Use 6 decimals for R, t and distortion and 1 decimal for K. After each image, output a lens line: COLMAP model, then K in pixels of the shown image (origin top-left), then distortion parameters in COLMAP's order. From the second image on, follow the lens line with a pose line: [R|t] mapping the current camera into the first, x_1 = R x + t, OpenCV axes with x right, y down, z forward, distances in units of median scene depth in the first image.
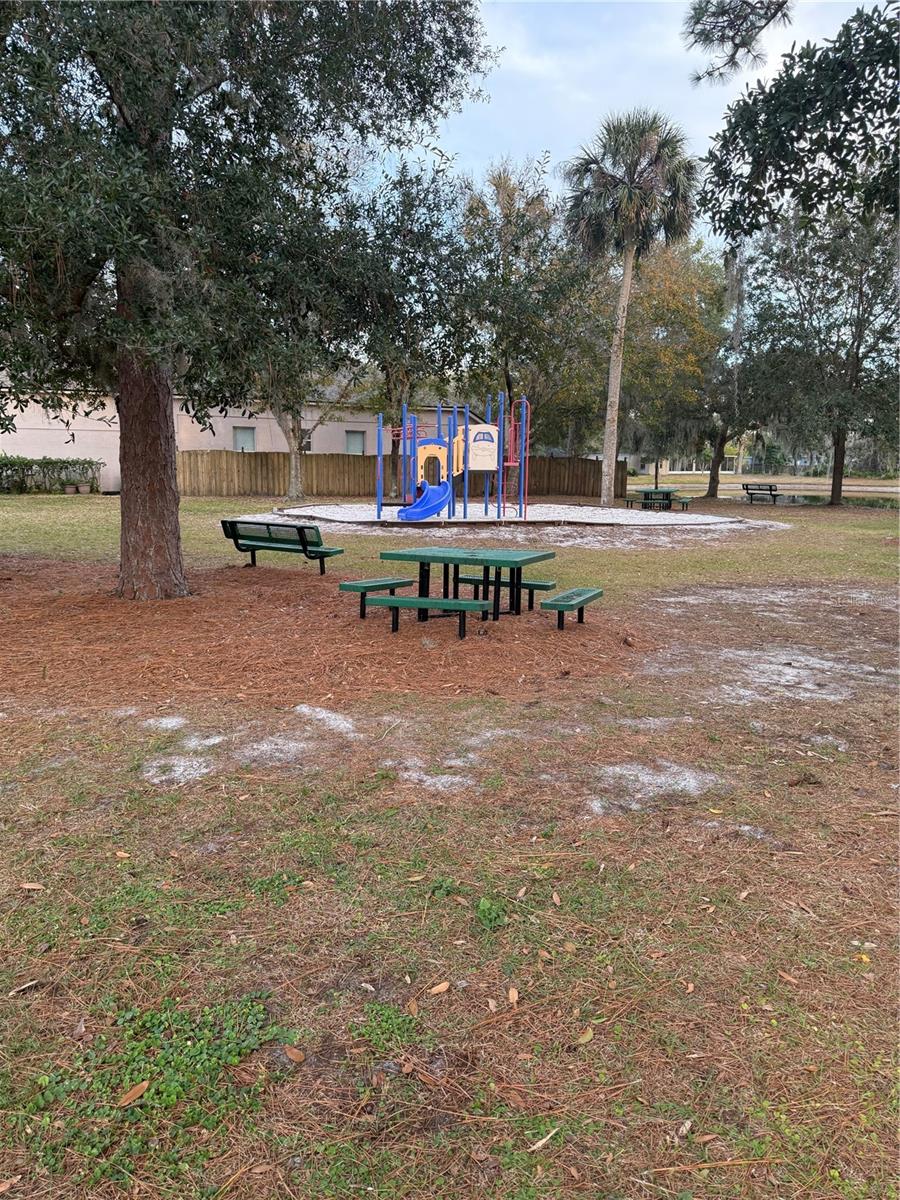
lens RADIAL K [[840.9, 0, 450.2], [0, 840.9, 608.1], [0, 0, 1]] dist [0.028451, -0.008753]
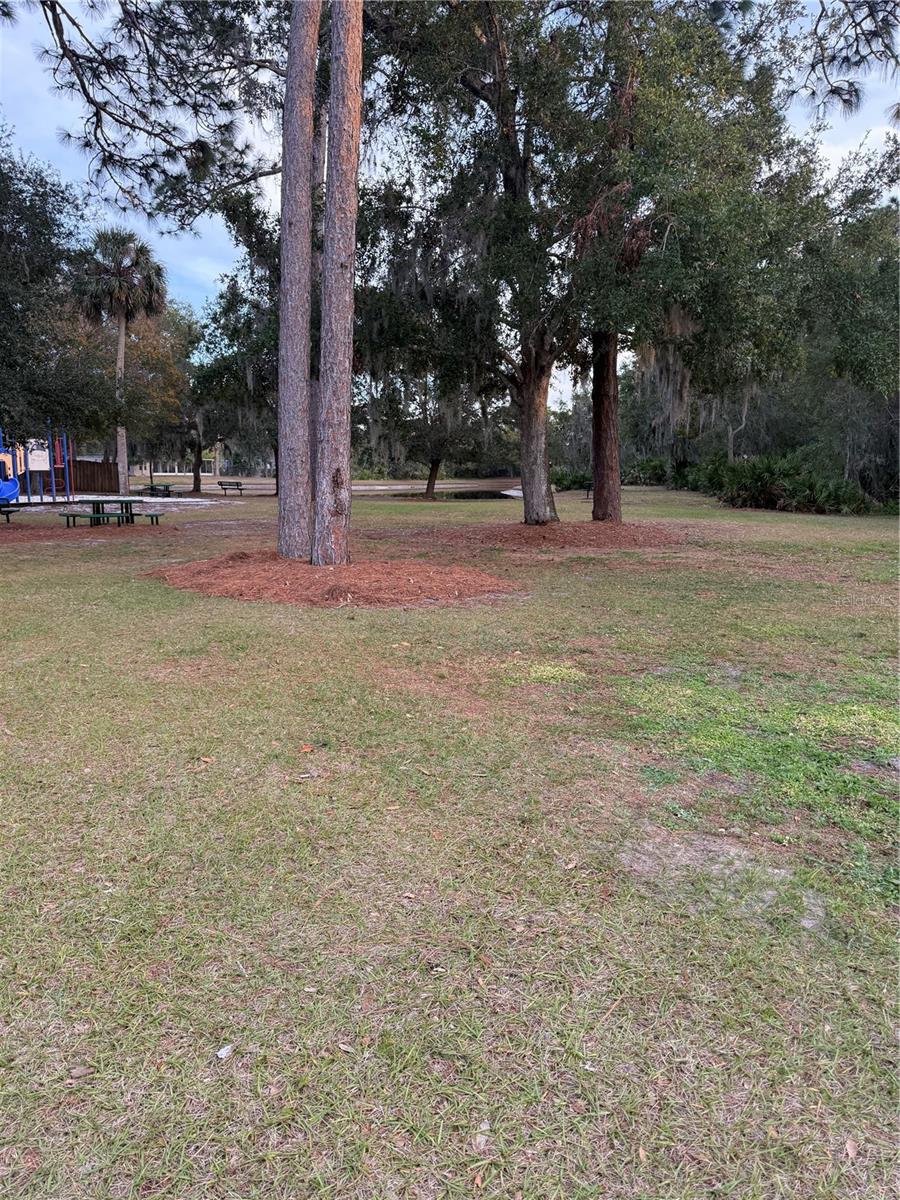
lens RADIAL K [[840.9, 0, 456.6], [0, 840.9, 602.1], [0, 0, 1]] dist [0.028451, -0.008753]
pose [[0.826704, -0.087377, 0.555811, -0.155740], [0.093002, 0.995500, 0.018169, 0.081750], [-0.554898, 0.036671, 0.831110, -0.482557]]
